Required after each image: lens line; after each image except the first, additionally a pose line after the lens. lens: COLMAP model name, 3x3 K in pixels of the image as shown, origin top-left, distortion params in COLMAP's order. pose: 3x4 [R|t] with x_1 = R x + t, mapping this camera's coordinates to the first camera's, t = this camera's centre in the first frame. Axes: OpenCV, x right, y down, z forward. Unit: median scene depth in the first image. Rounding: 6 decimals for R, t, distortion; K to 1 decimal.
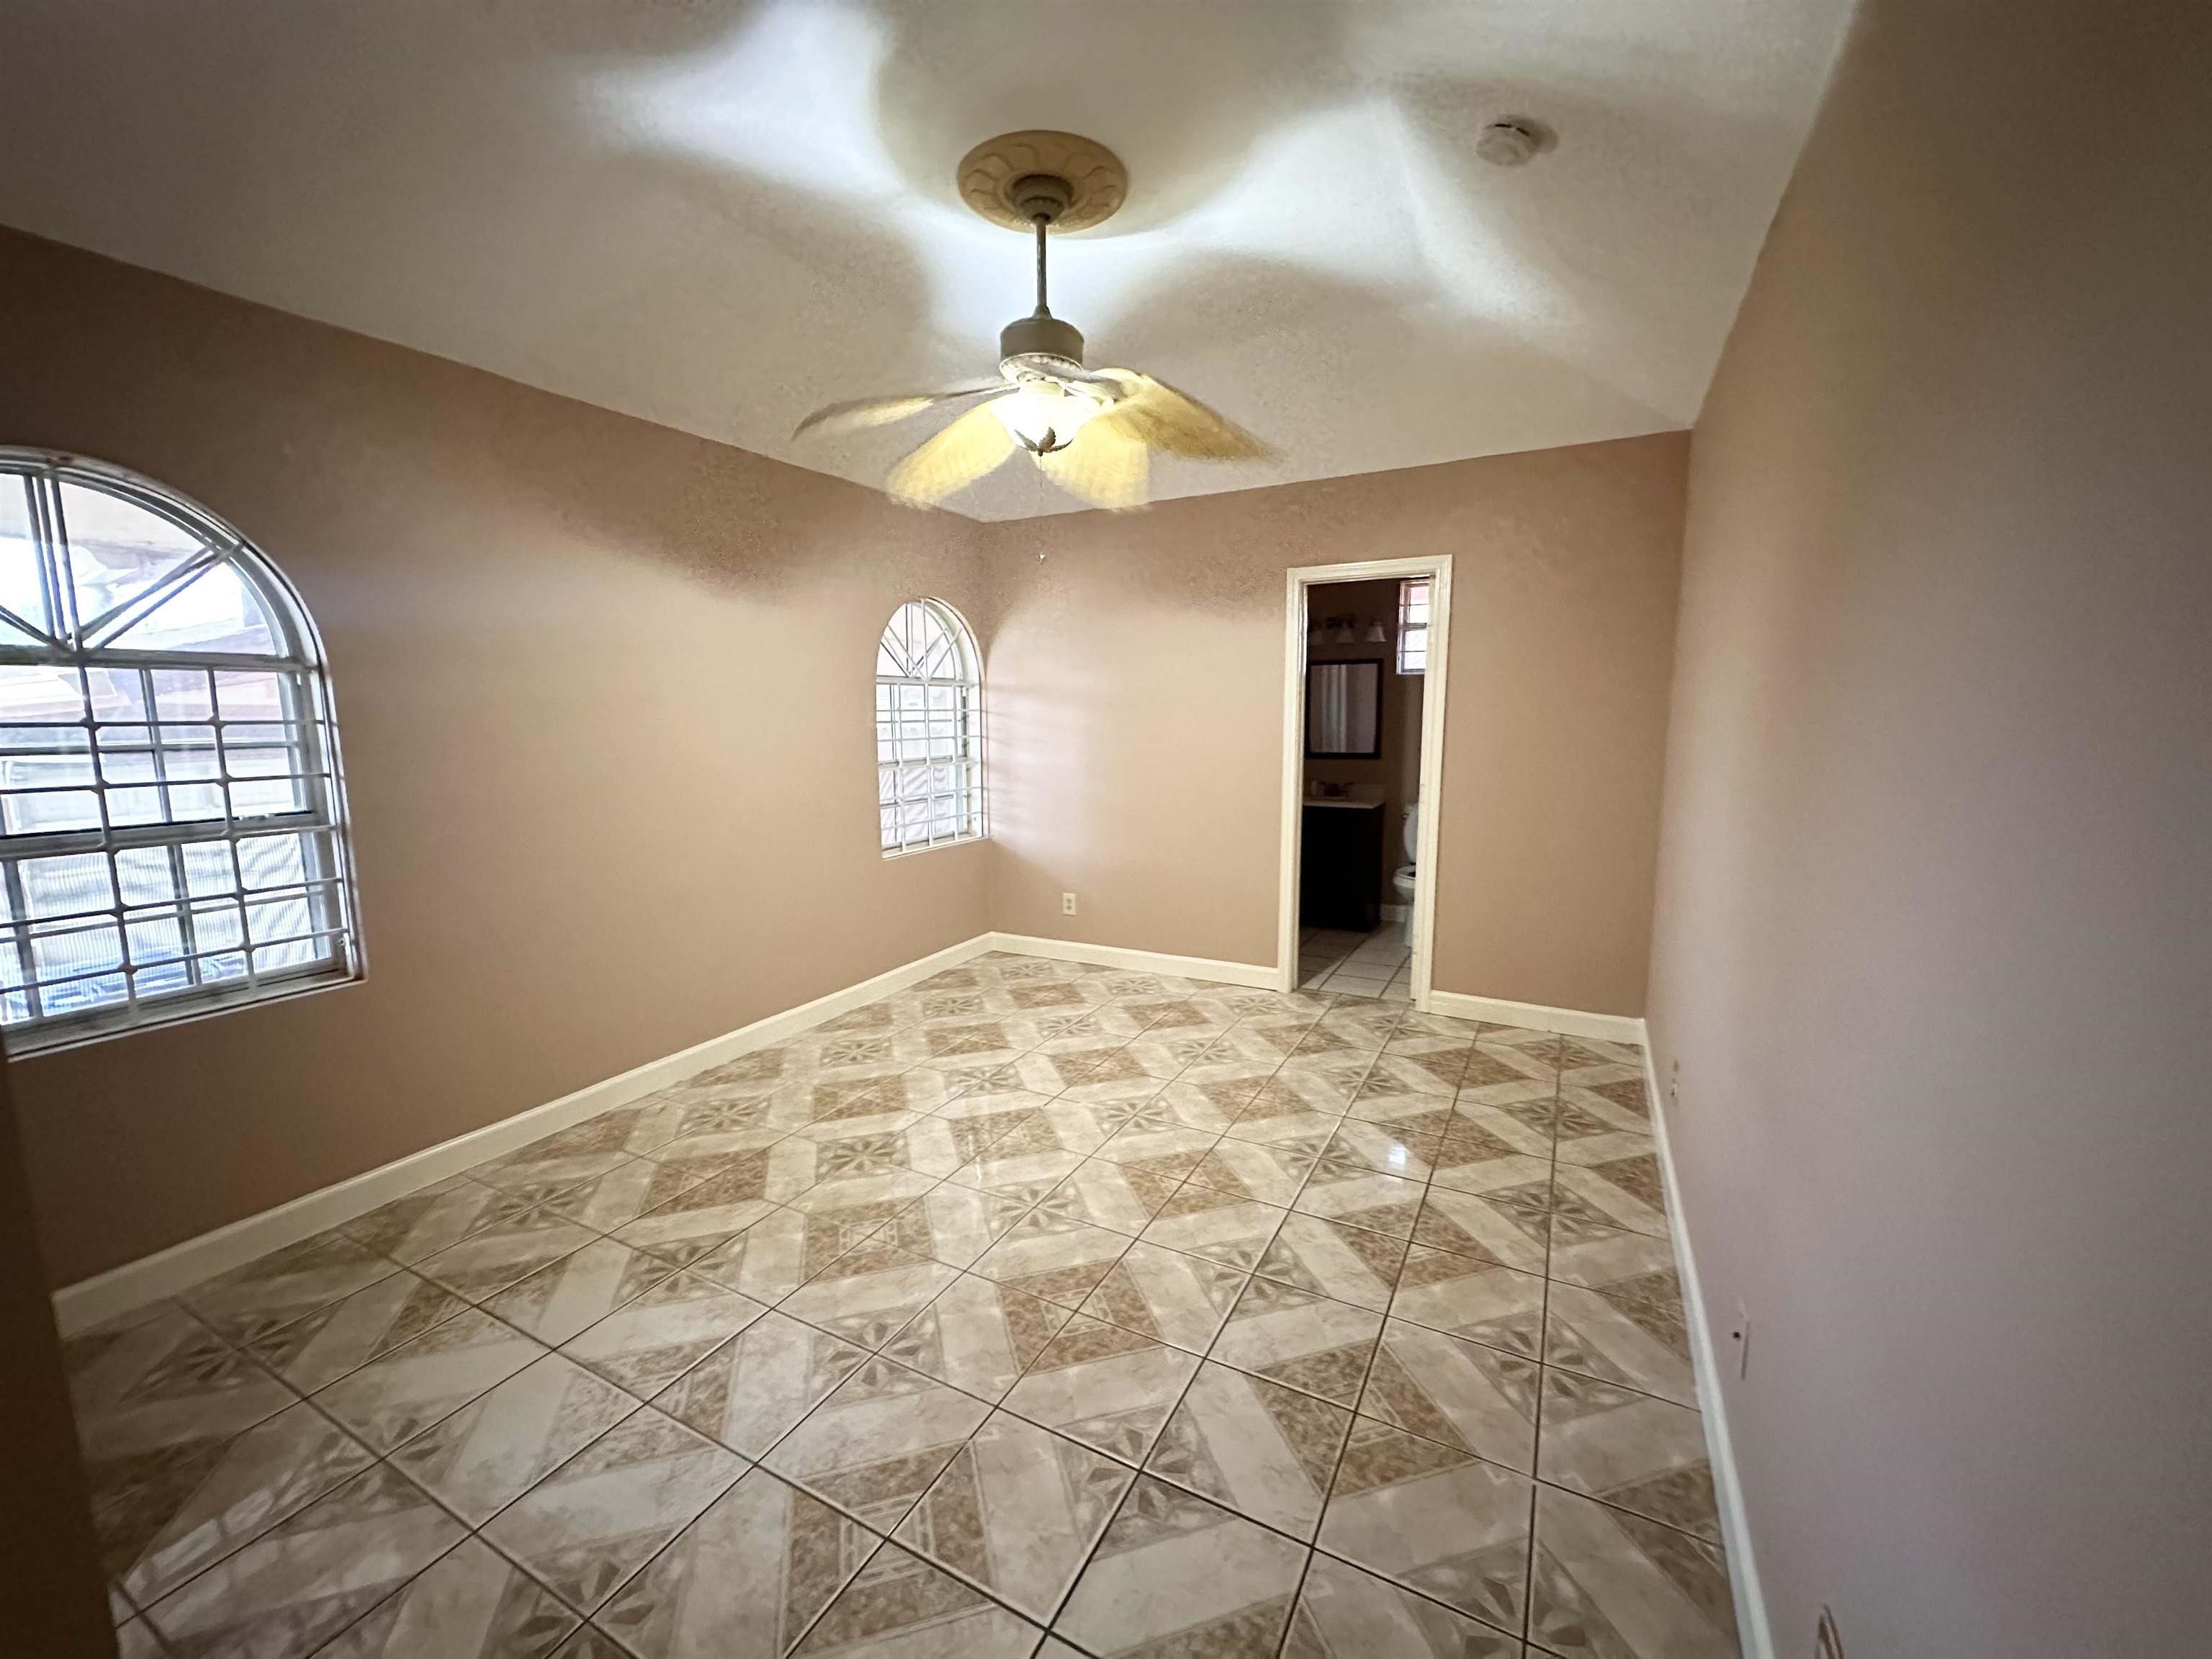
lens RADIAL K [[880.6, 0, 1111.4], [0, 880.6, 827.2], [0, 0, 1]] dist [-0.000509, 0.000083]
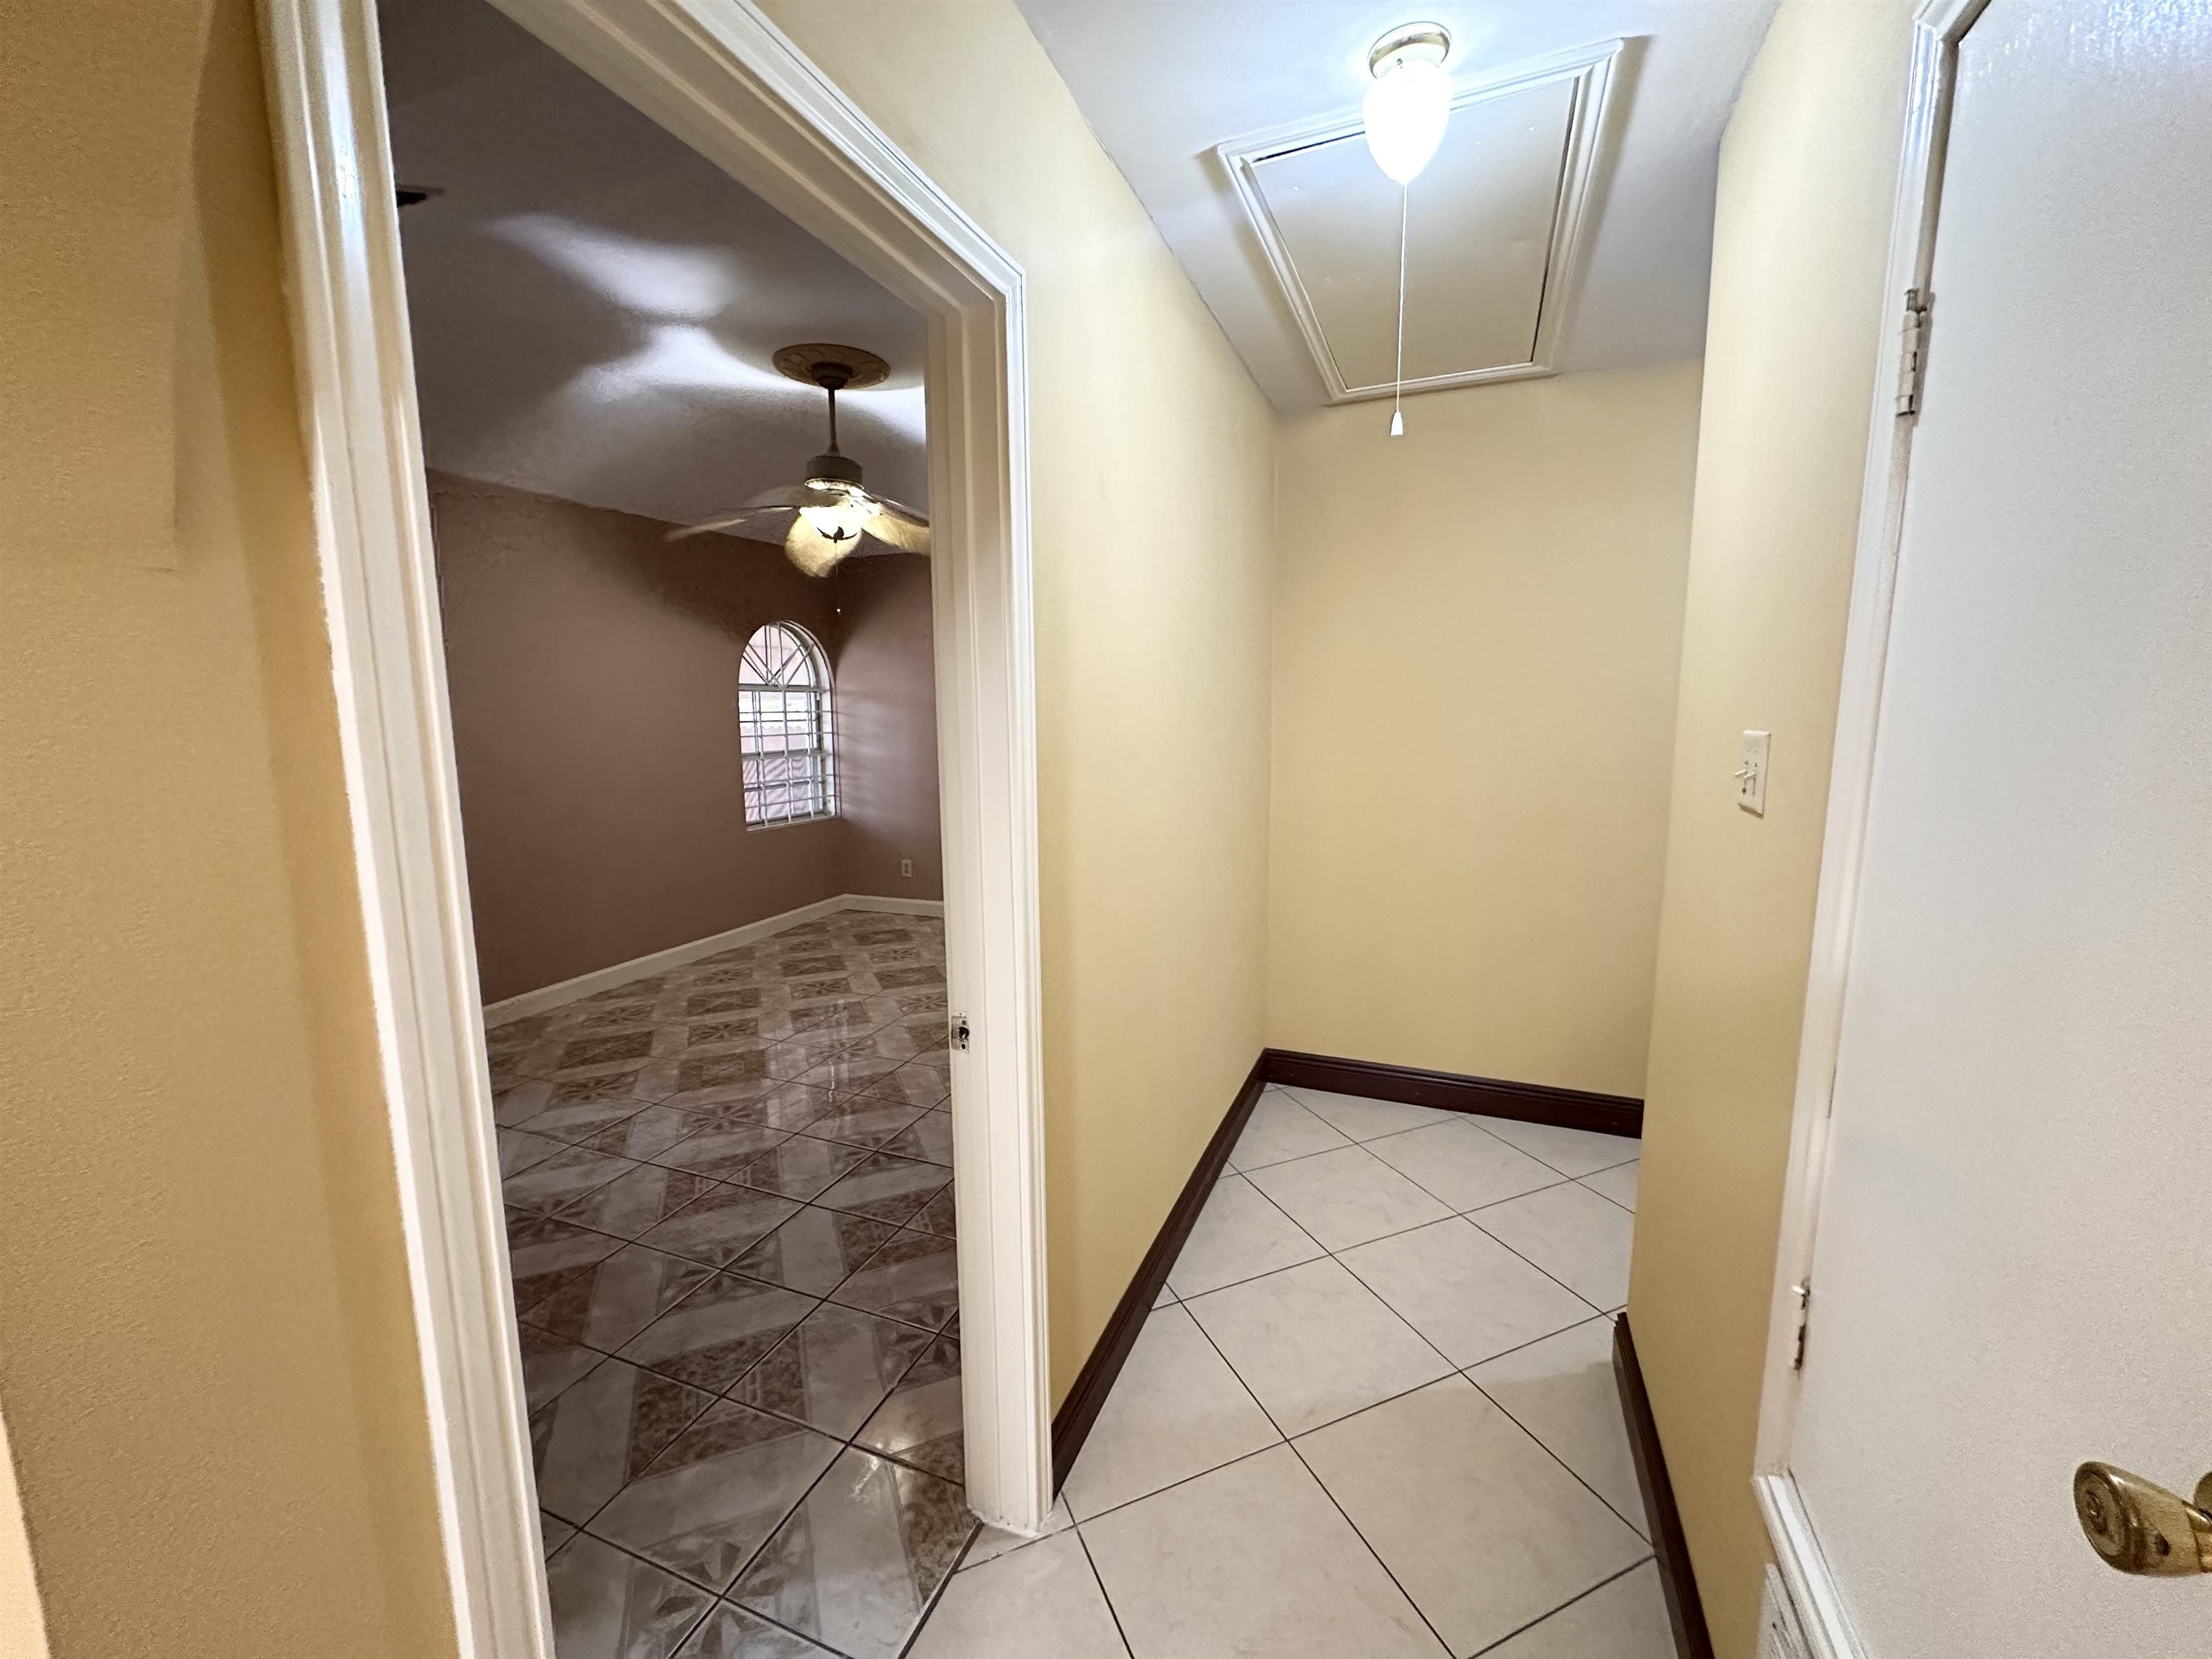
lens RADIAL K [[880.6, 0, 1111.4], [0, 880.6, 827.2], [0, 0, 1]] dist [-0.000509, 0.000083]
pose [[0.994131, -0.015314, 0.107096, 0.122294], [0.015048, 0.999881, 0.003284, 0.034603], [-0.107134, -0.001653, 0.994243, -0.301035]]
